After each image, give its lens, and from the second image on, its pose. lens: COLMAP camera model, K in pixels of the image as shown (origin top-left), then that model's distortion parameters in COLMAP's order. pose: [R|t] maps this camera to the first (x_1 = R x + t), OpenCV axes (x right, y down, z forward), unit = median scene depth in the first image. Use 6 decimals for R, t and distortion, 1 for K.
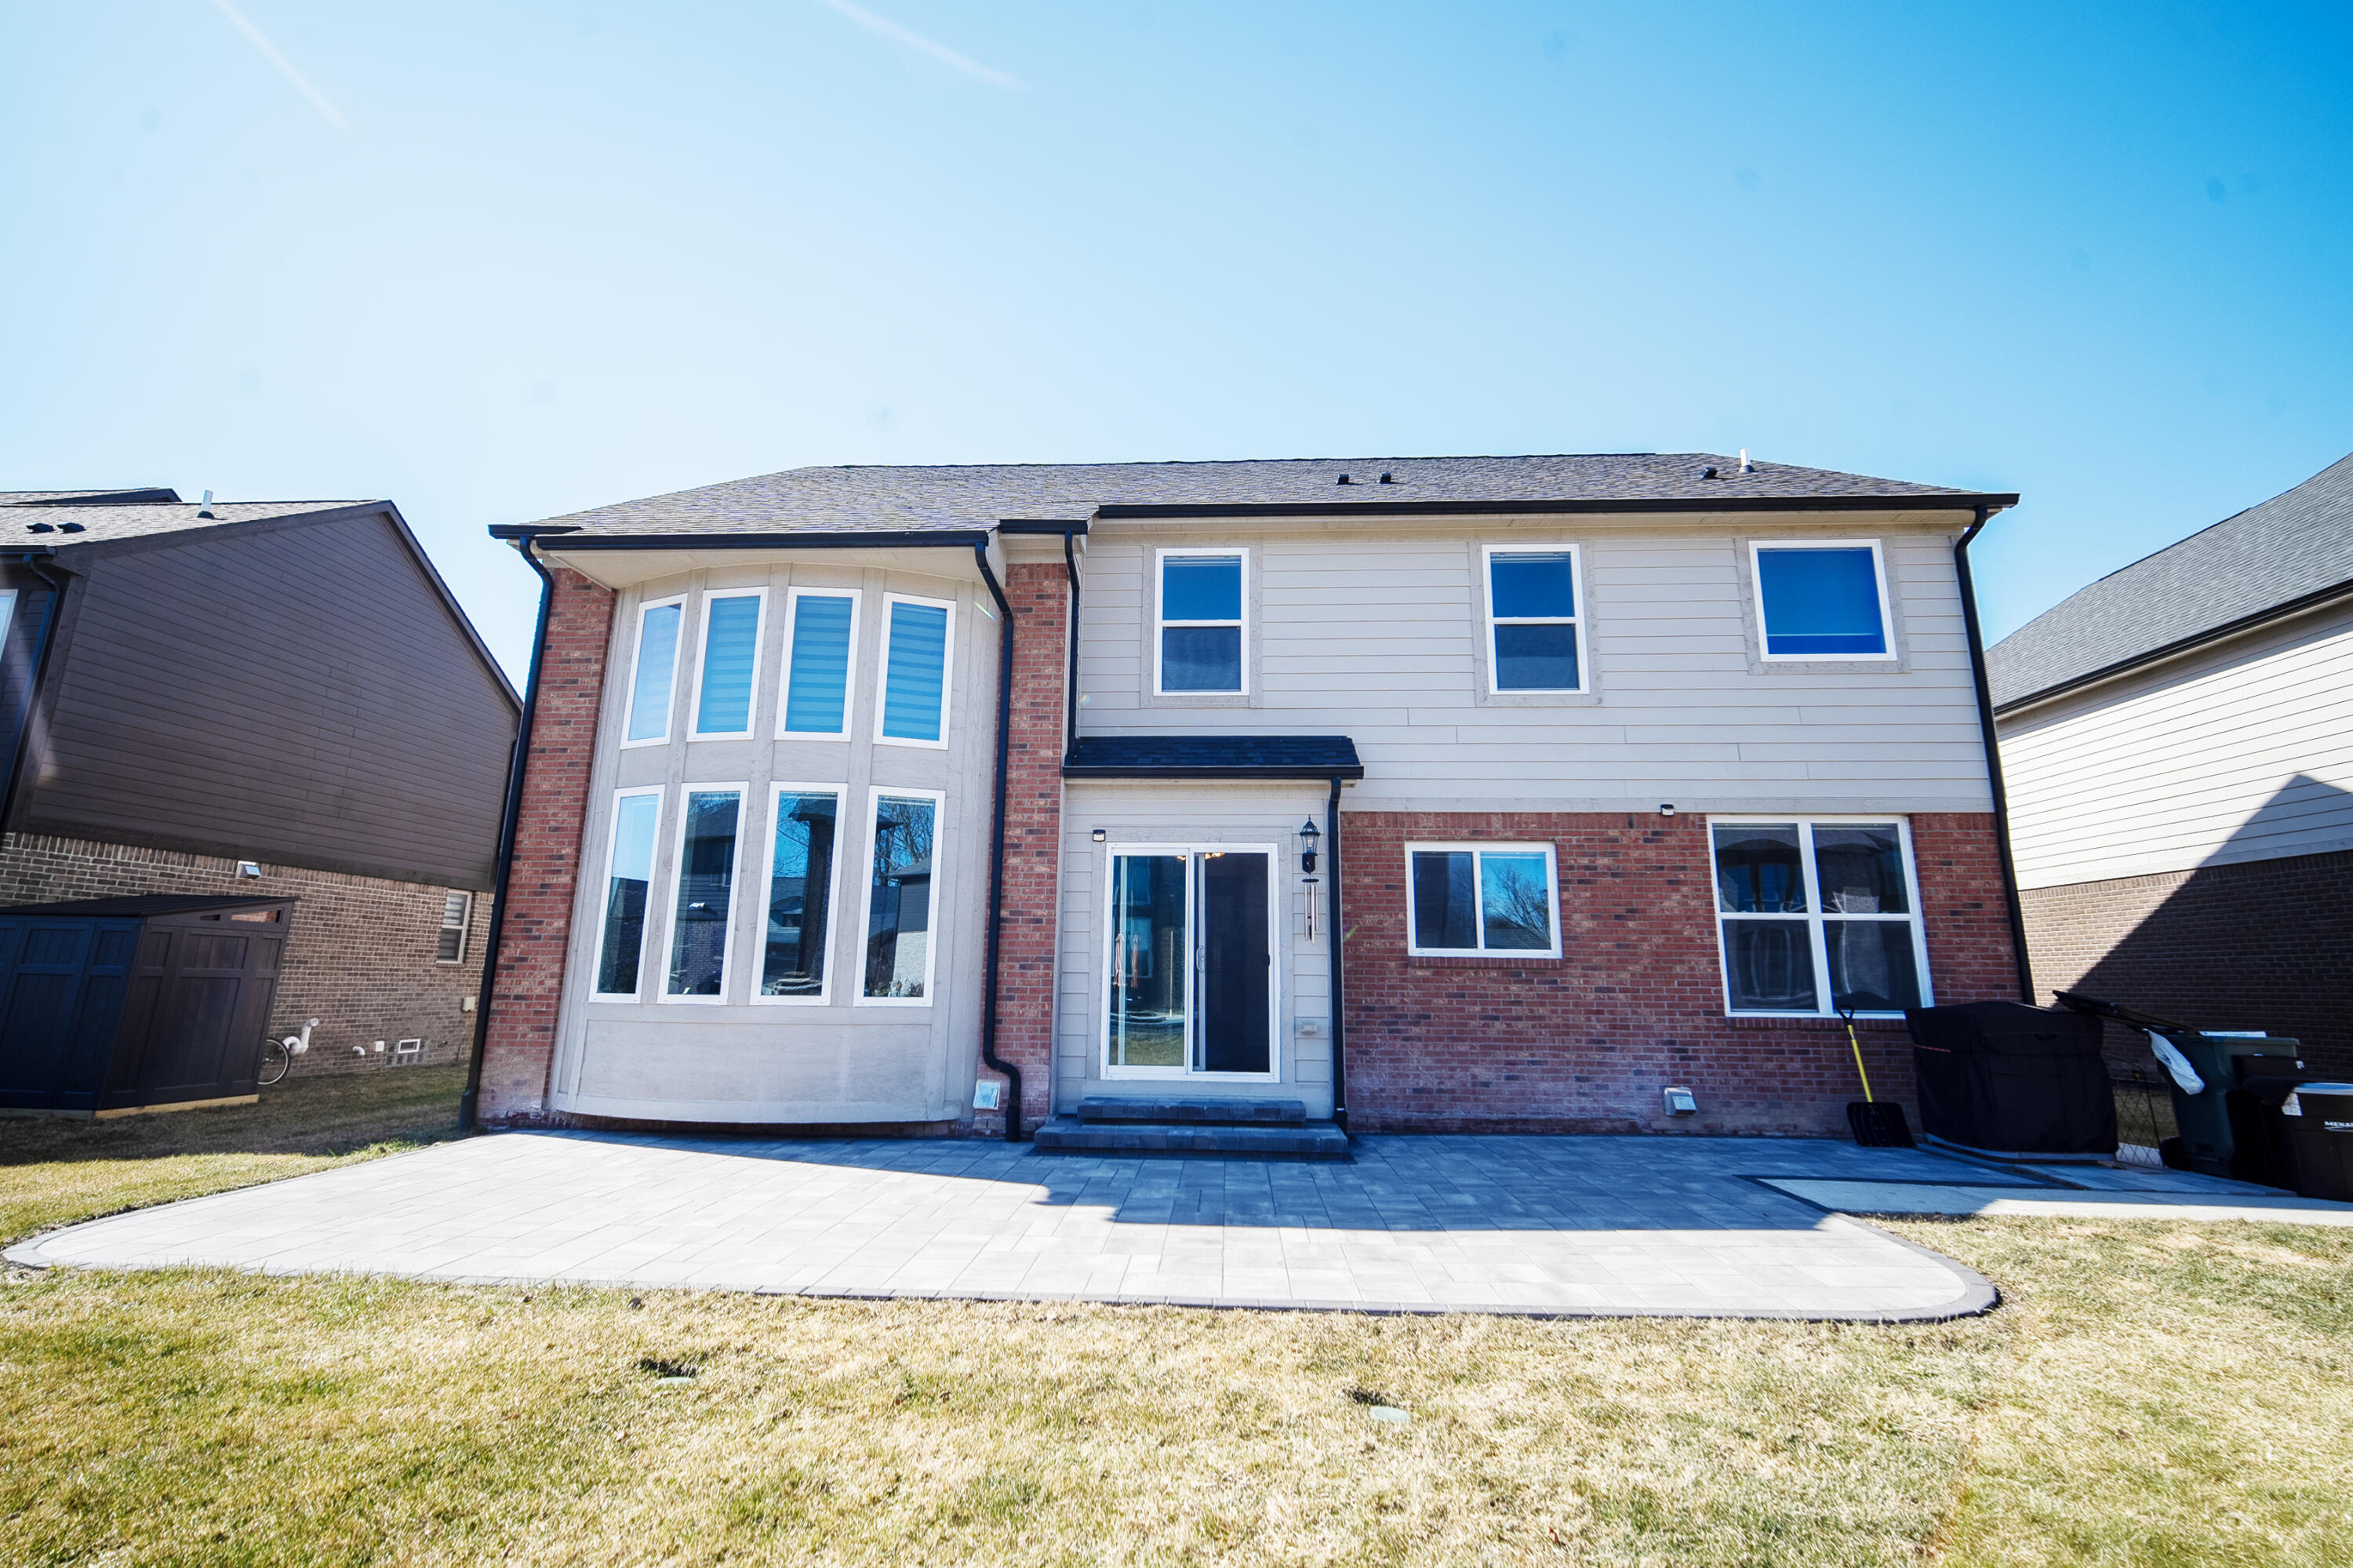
lens RADIAL K [[947.2, 0, 1180.7], [0, 947.2, 797.7], [0, 0, 1]] dist [-0.001403, -0.000091]
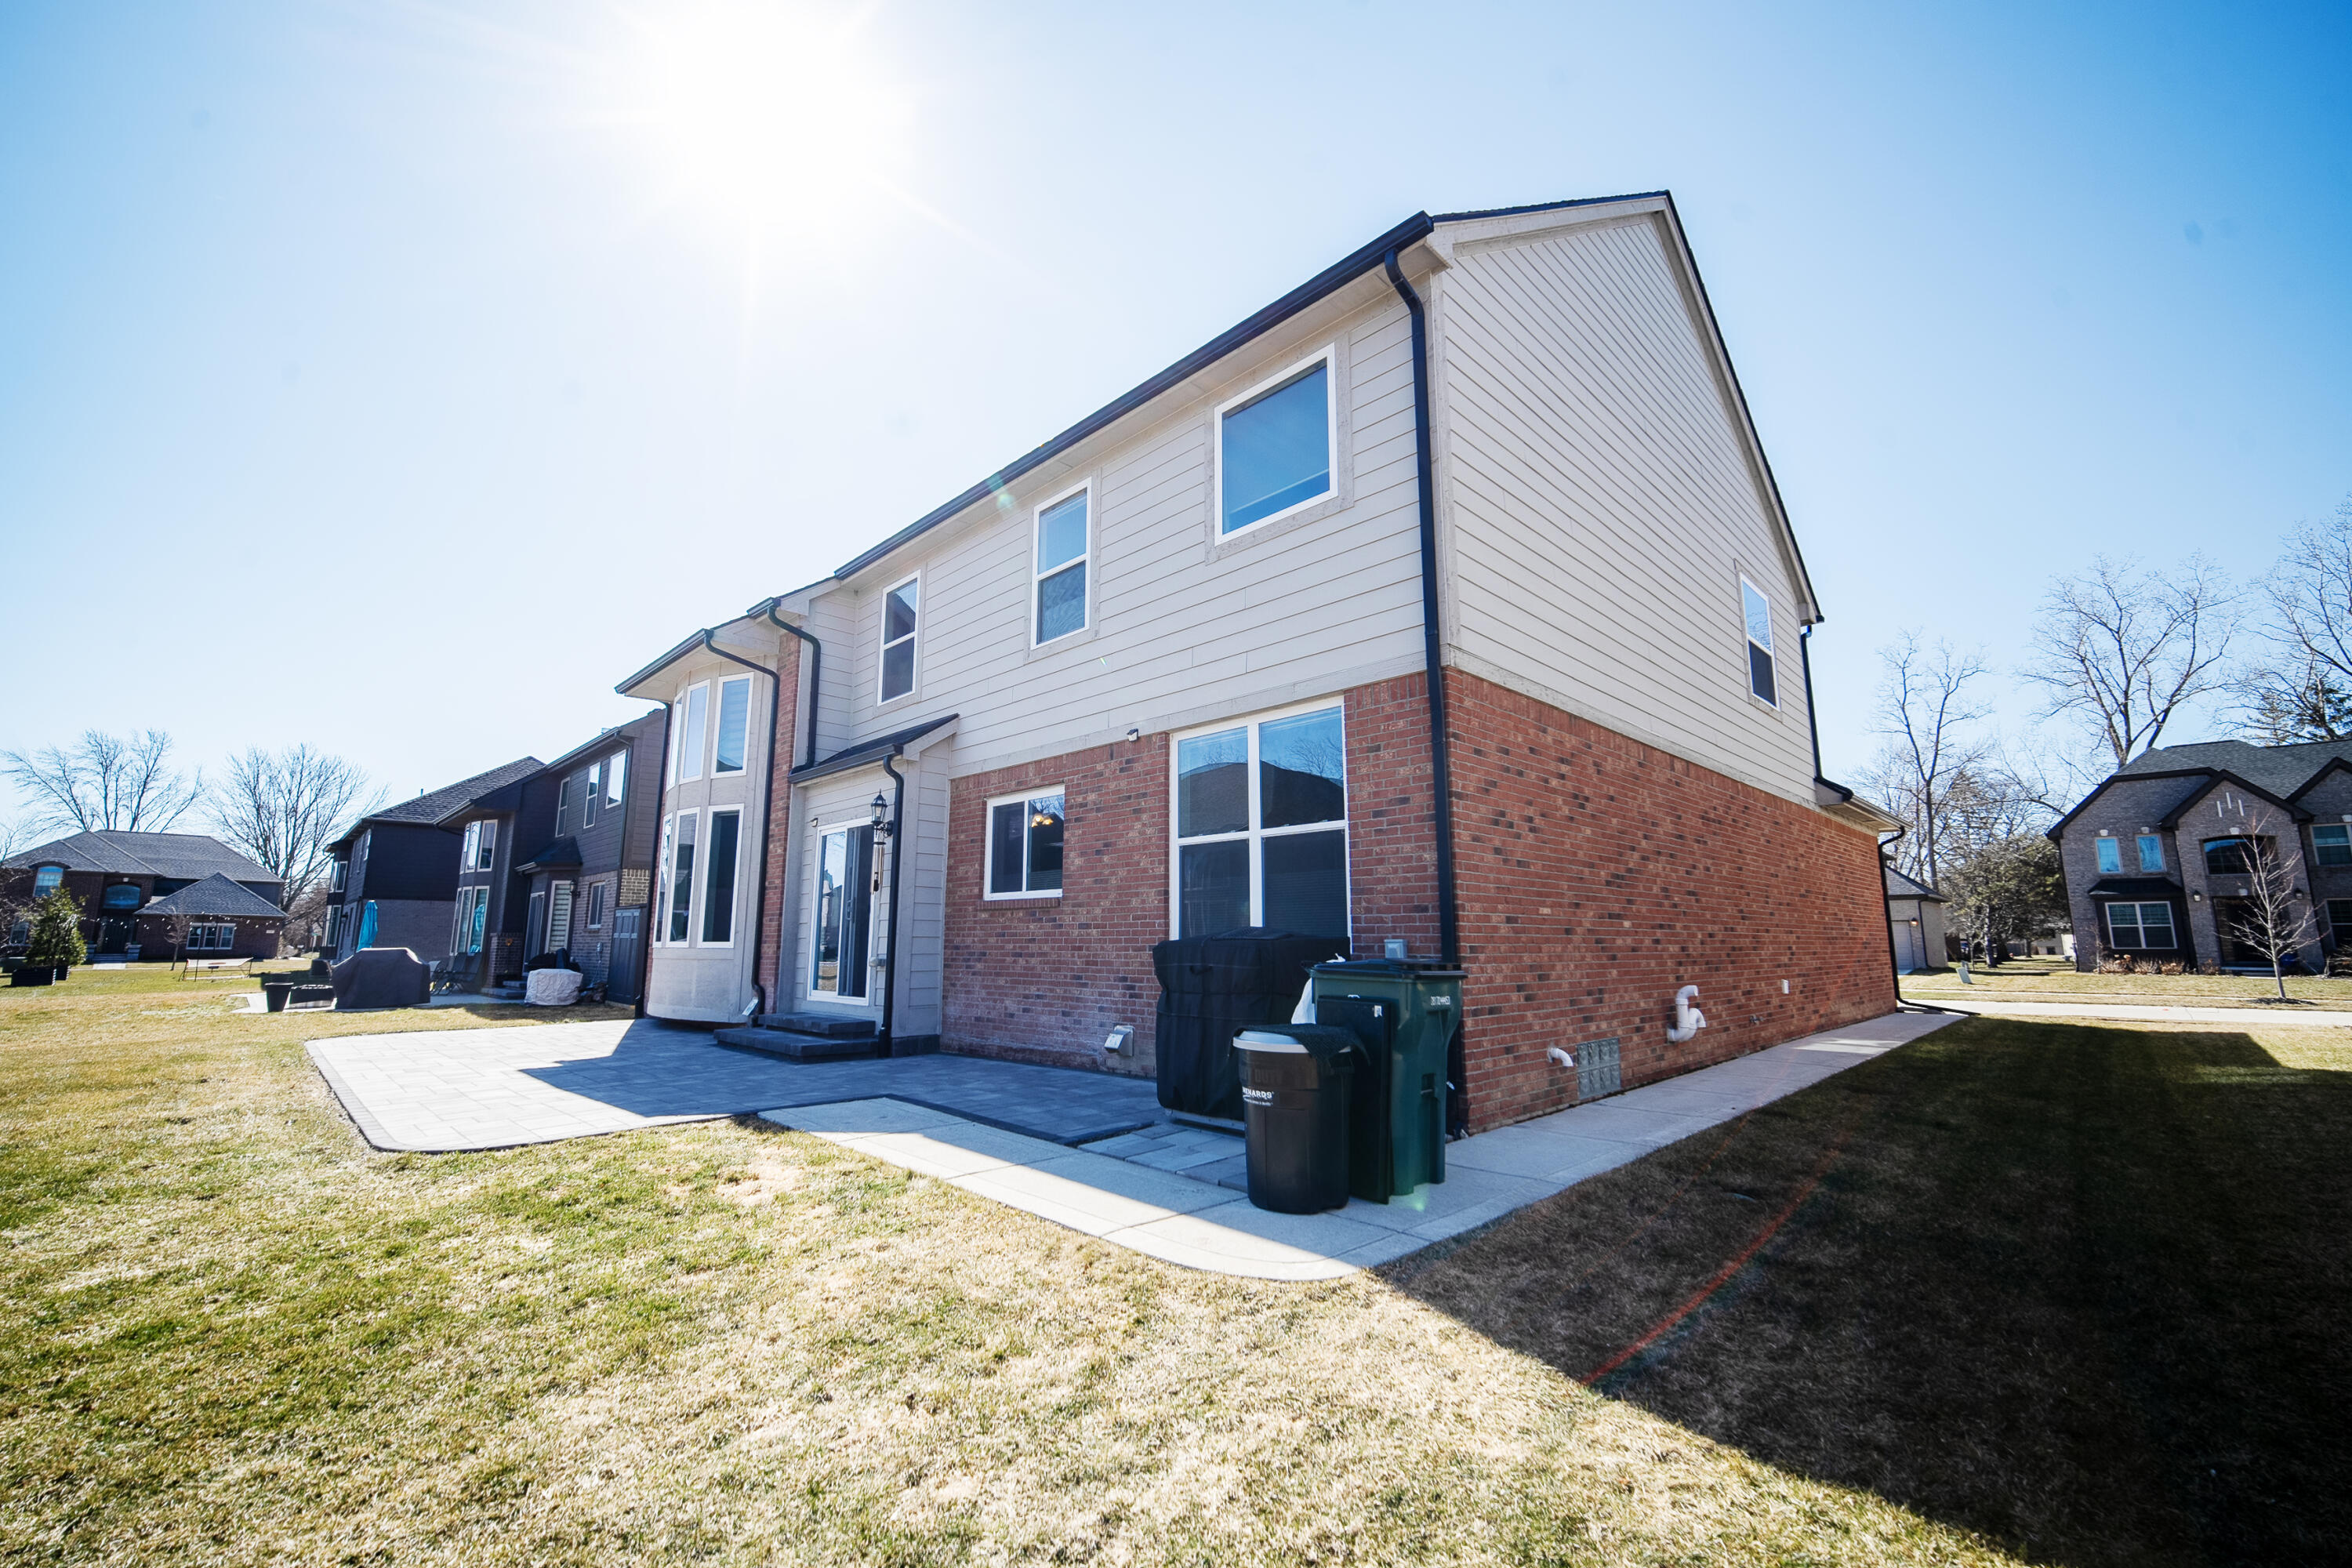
lens RADIAL K [[946.7, 0, 1177.0], [0, 946.7, 781.8], [0, 0, 1]] dist [-0.001403, -0.000091]
pose [[0.736642, -0.125956, -0.664450, 1.185011], [0.141467, 0.989466, -0.030731, 0.095640], [0.661321, -0.071360, 0.746701, 0.327048]]
